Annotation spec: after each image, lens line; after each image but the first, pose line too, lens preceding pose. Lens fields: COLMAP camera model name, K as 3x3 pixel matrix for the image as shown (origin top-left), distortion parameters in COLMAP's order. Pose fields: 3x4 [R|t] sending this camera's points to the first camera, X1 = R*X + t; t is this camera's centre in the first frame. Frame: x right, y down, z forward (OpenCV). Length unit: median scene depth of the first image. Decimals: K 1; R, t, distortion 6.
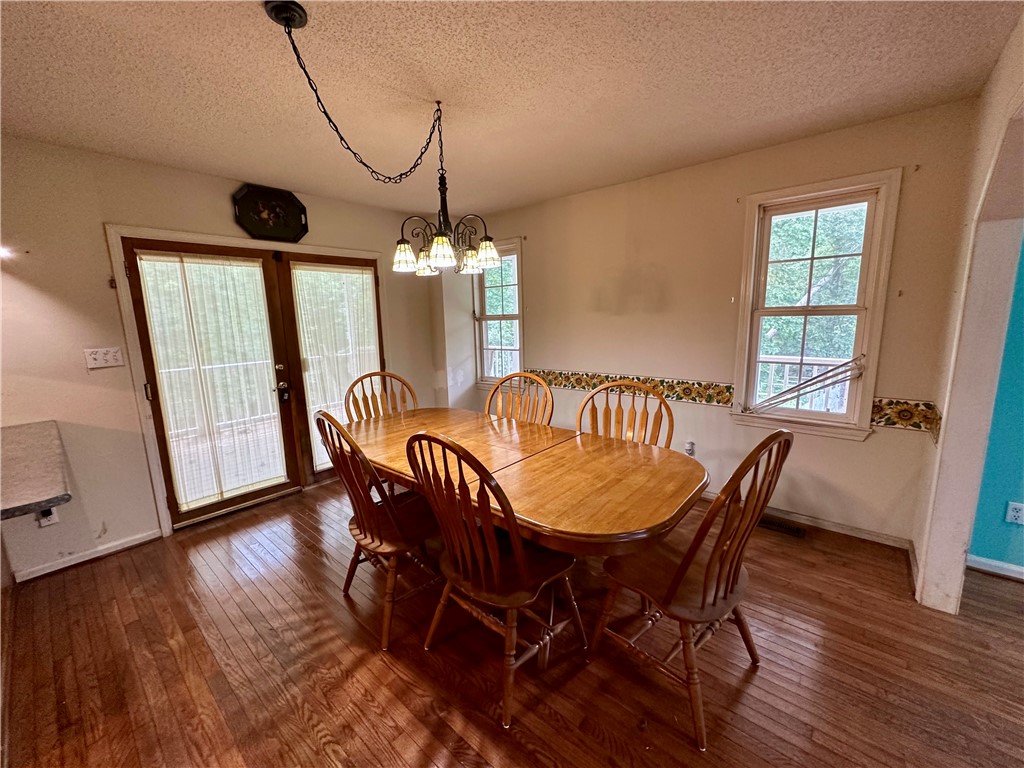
lens RADIAL K [[408.3, 0, 513.9], [0, 408.3, 383.8], [0, 0, 1]] dist [-0.005976, 0.001515]
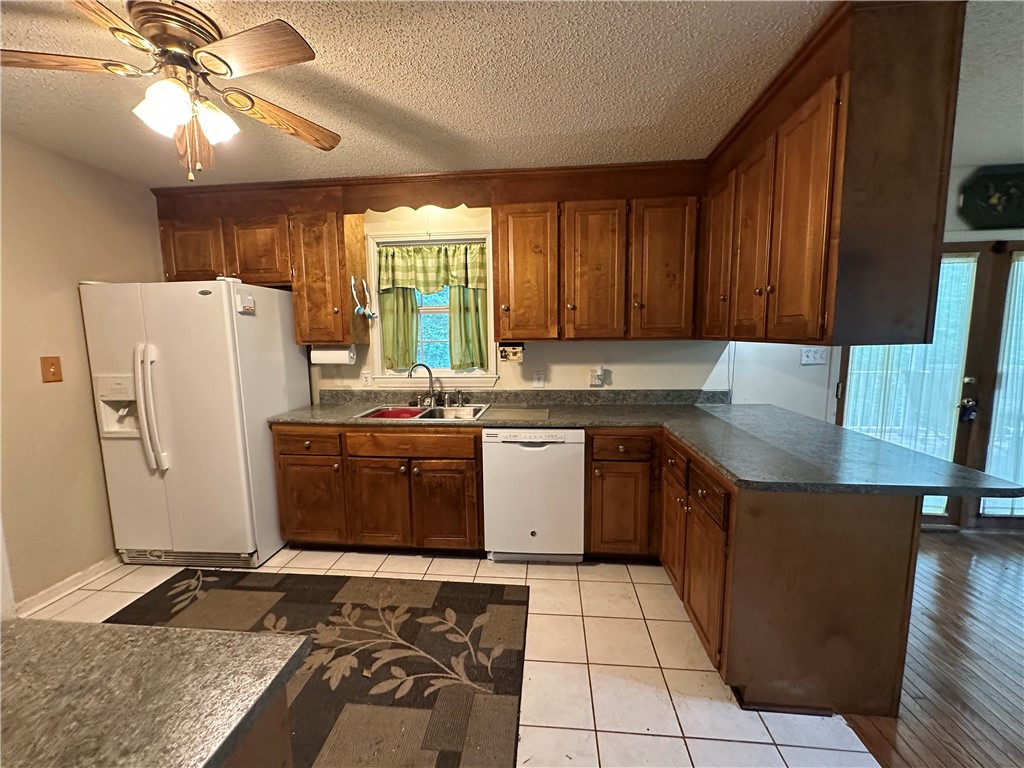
lens RADIAL K [[408.3, 0, 507.1], [0, 408.3, 385.4], [0, 0, 1]] dist [-0.005976, 0.001515]
pose [[0.574405, 0.112962, -0.810739, -0.459632], [-0.138610, 0.989552, 0.039672, 0.071372], [0.806750, 0.089589, 0.584061, -0.266882]]
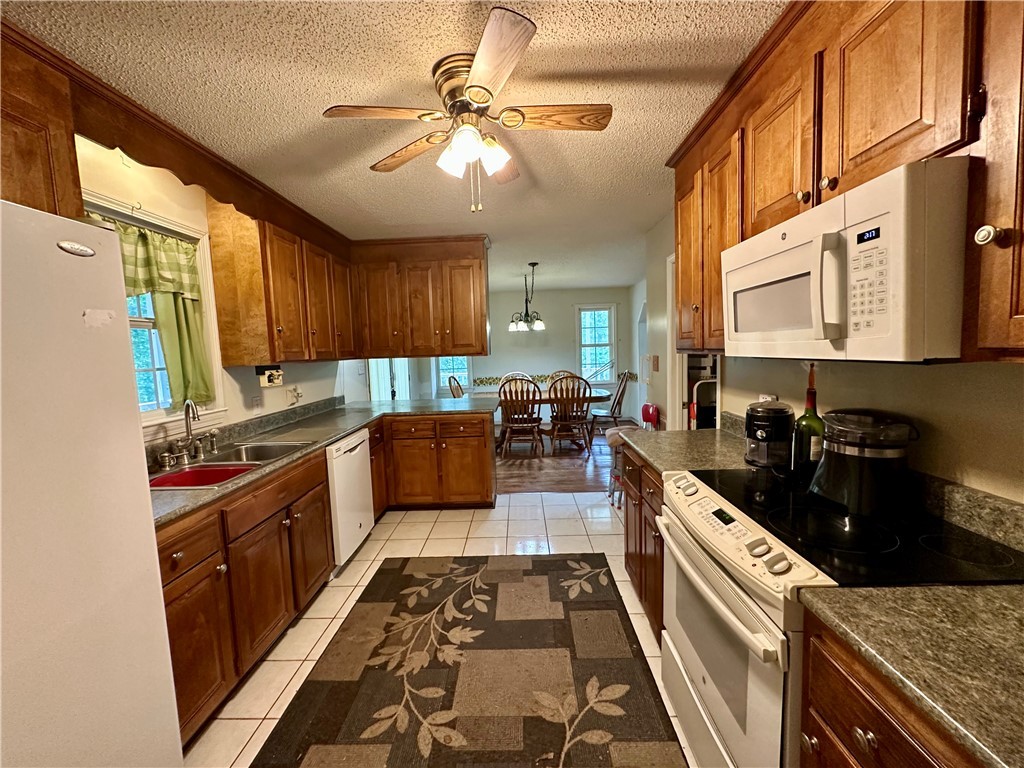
lens RADIAL K [[408.3, 0, 512.1], [0, 408.3, 383.5], [0, 0, 1]] dist [-0.005976, 0.001515]
pose [[0.771592, -0.057700, 0.633495, -1.336423], [0.124162, 0.990384, -0.061022, 0.161589], [-0.623882, 0.125740, 0.771337, -0.696828]]
